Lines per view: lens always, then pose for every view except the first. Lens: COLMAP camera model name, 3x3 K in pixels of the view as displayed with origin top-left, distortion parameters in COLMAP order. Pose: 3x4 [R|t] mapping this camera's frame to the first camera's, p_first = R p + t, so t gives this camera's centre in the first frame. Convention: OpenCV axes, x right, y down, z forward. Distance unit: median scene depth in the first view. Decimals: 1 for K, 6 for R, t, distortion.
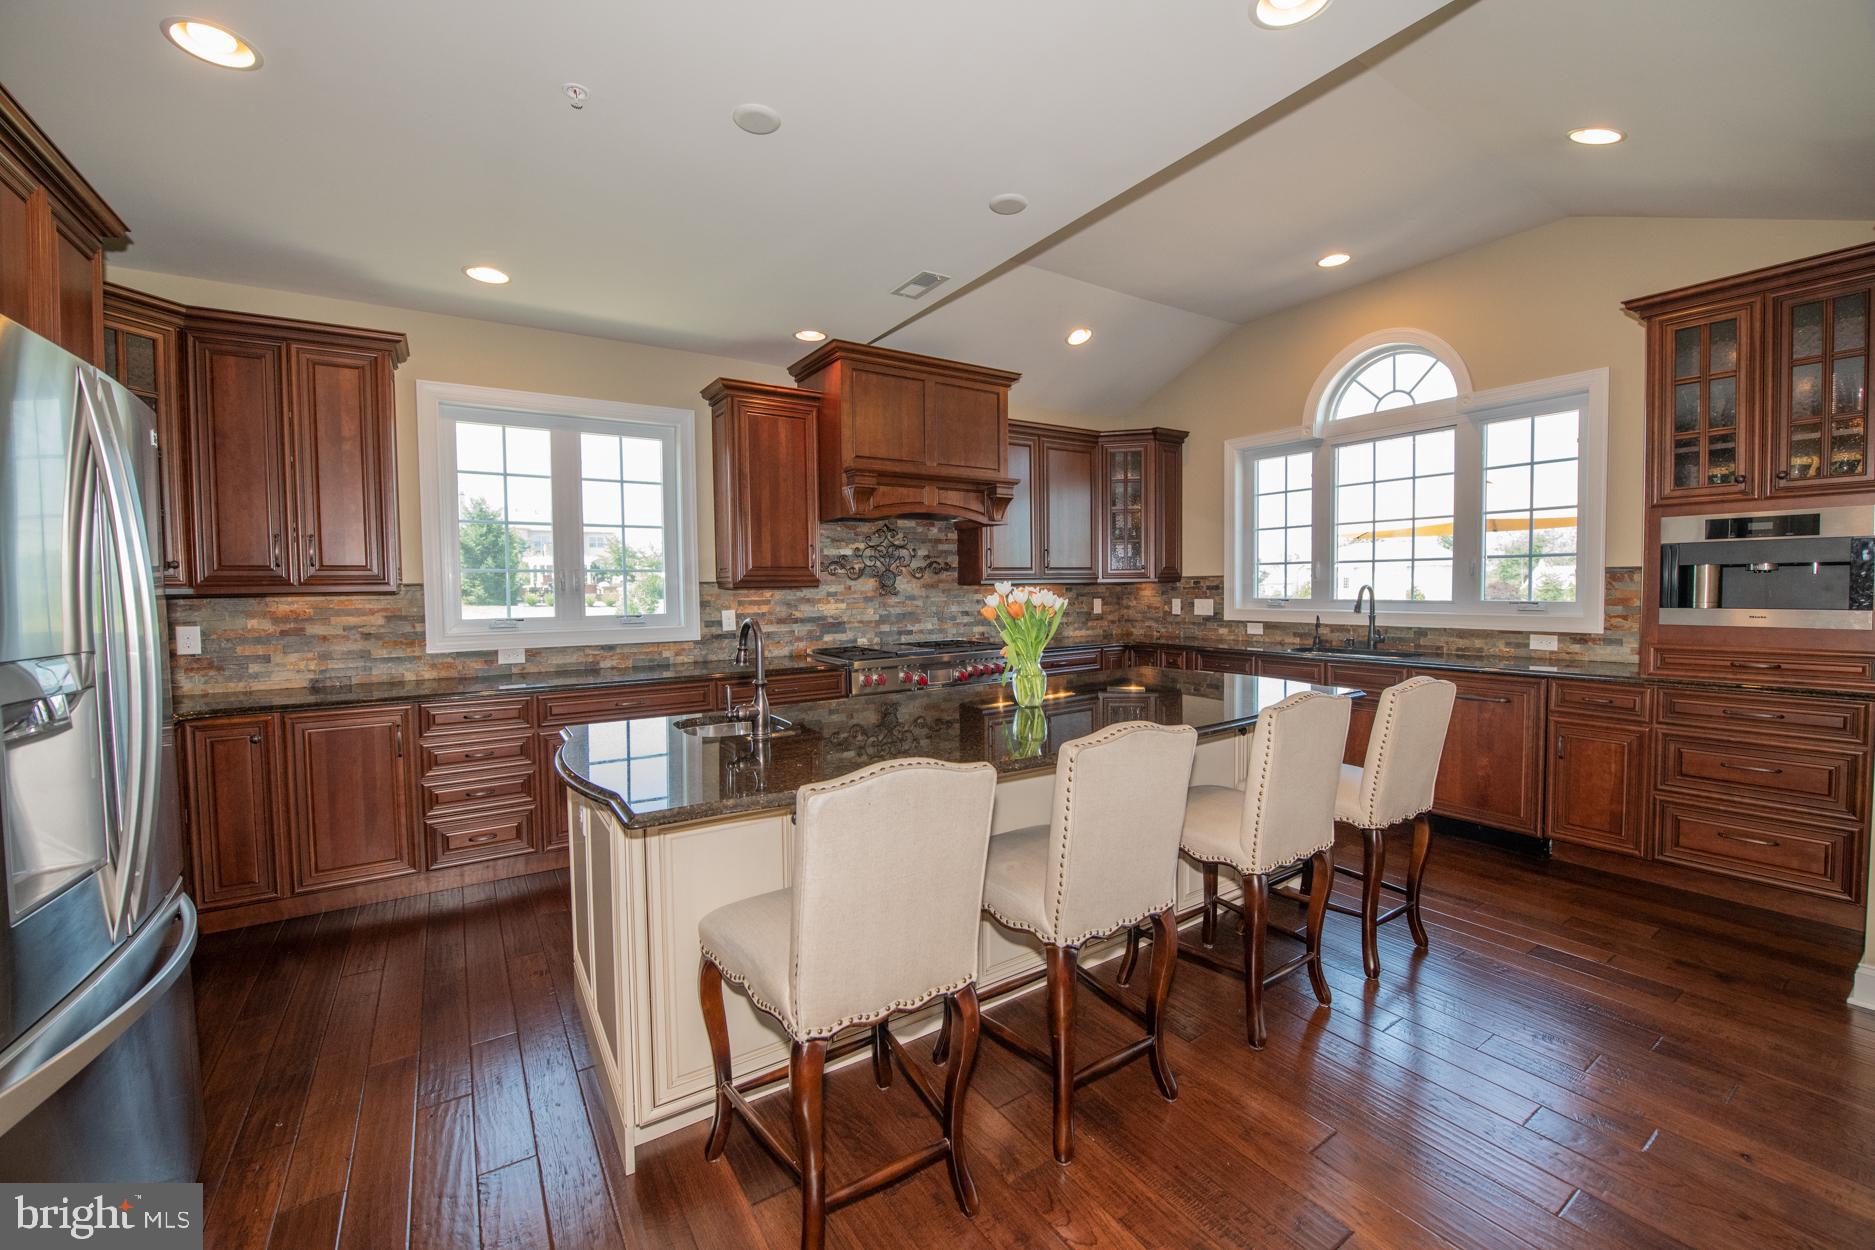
lens RADIAL K [[750.5, 0, 936.9], [0, 750.5, 614.6], [0, 0, 1]] dist [-0.019395, -0.000111]
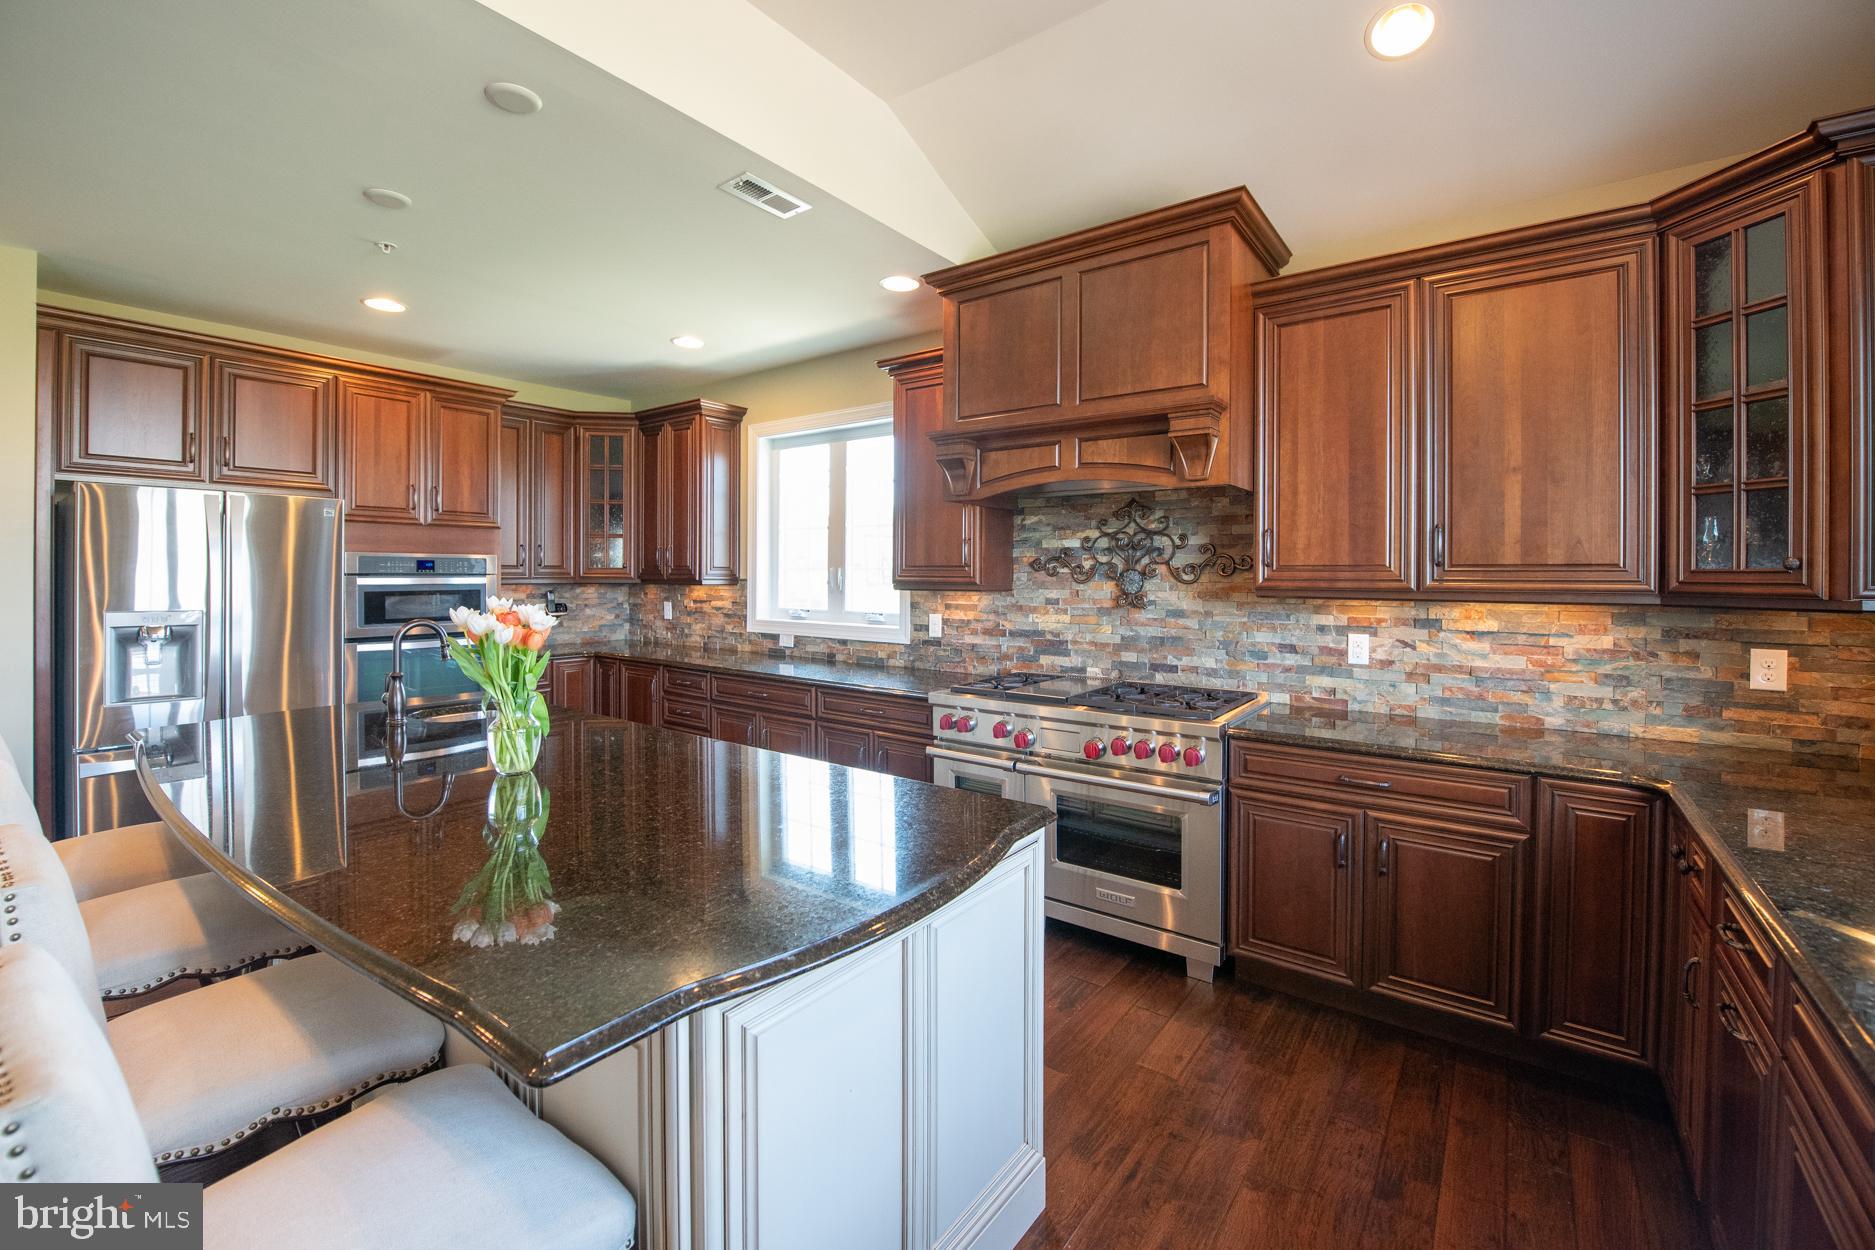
lens RADIAL K [[769.1, 0, 927.2], [0, 769.1, 580.9], [0, 0, 1]] dist [-0.018253, -0.000215]
pose [[0.339839, 0.022431, -0.940216, 0.541142], [-0.048154, 0.998819, 0.006424, -0.047780], [0.939250, 0.043092, 0.340518, 0.645330]]
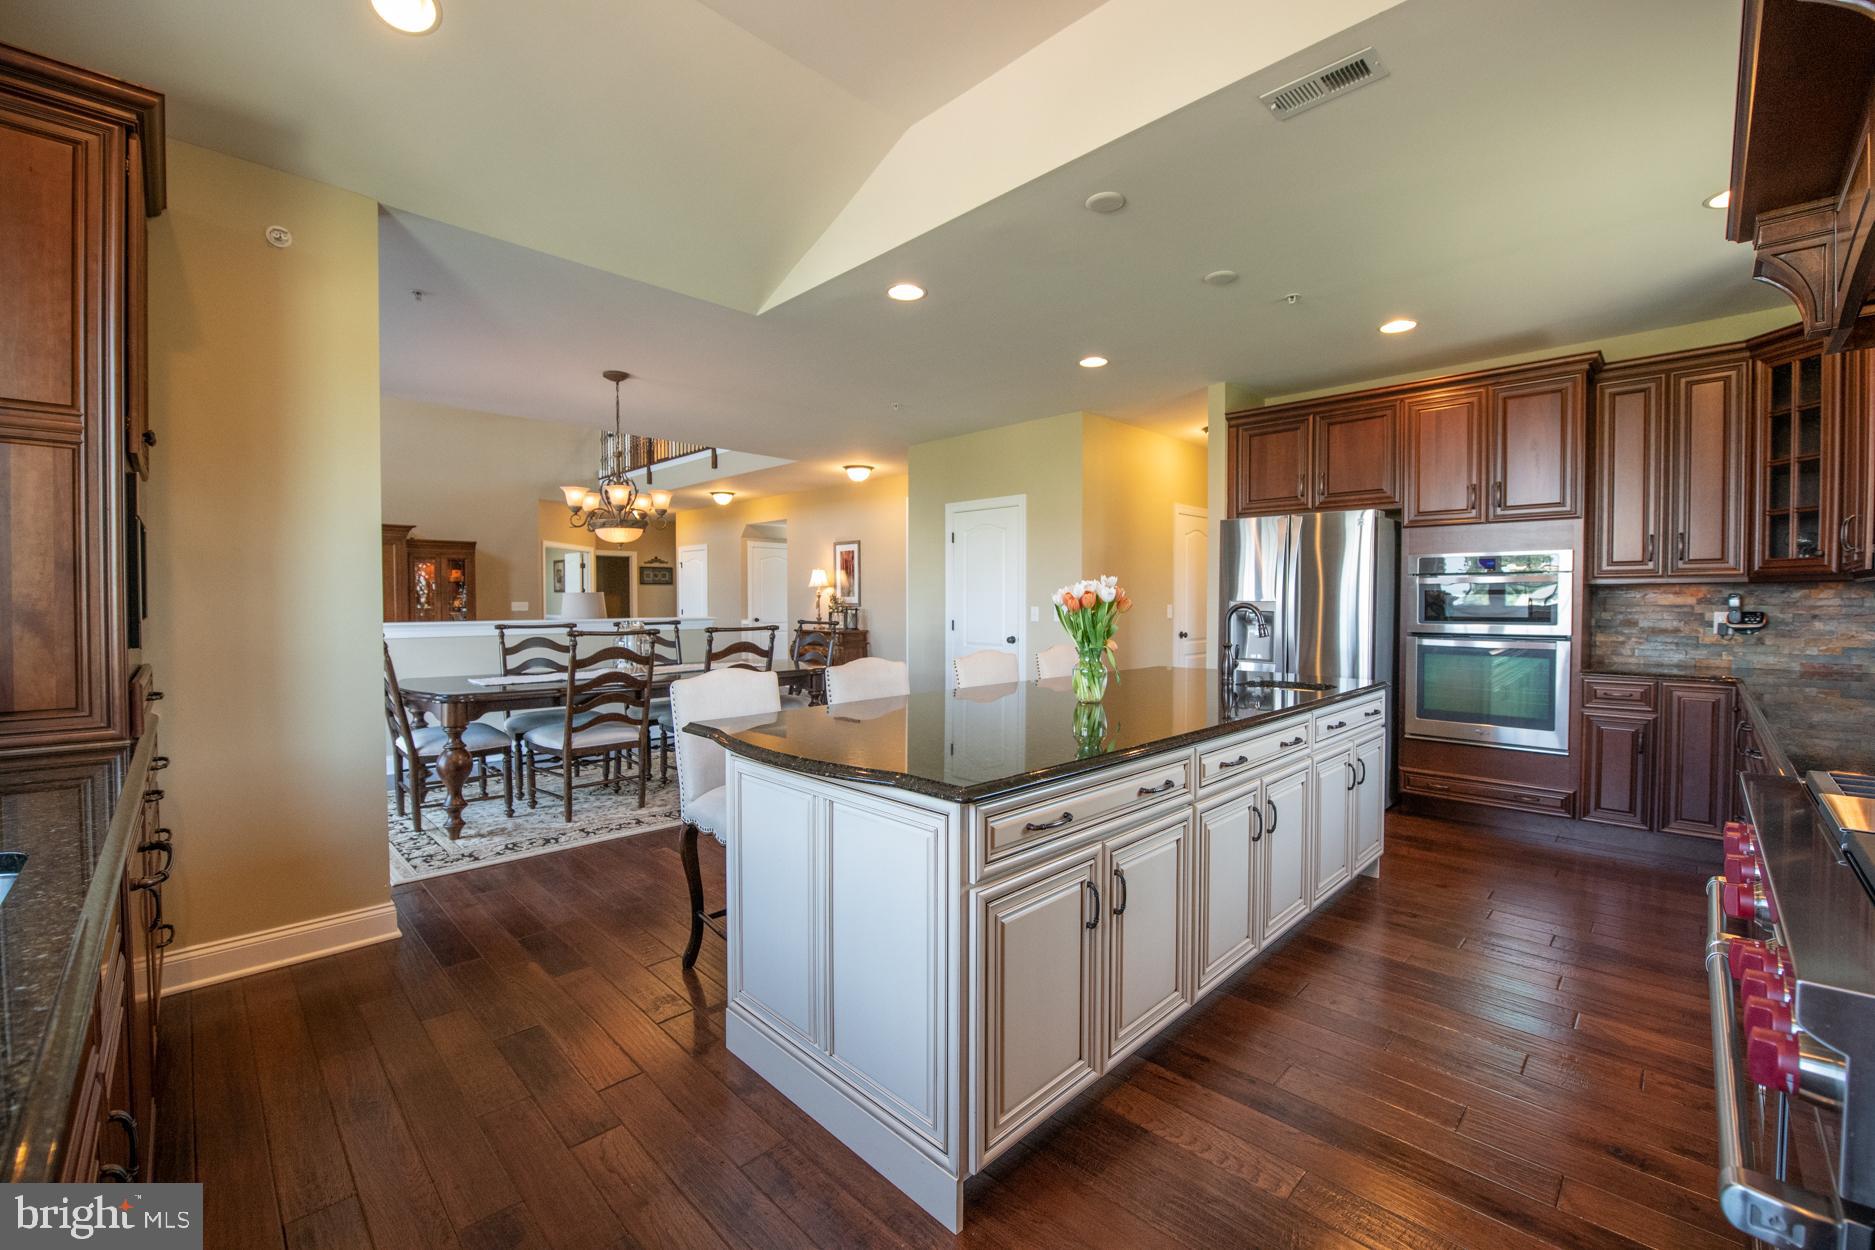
lens RADIAL K [[770.7, 0, 937.5], [0, 770.7, 625.0], [0, 0, 1]] dist [-0.032322, -0.000071]
pose [[-0.979188, 0.021273, -0.201838, 0.303696], [0.005877, 0.997047, 0.076572, -0.032696], [0.202871, 0.073792, -0.976421, 1.116501]]
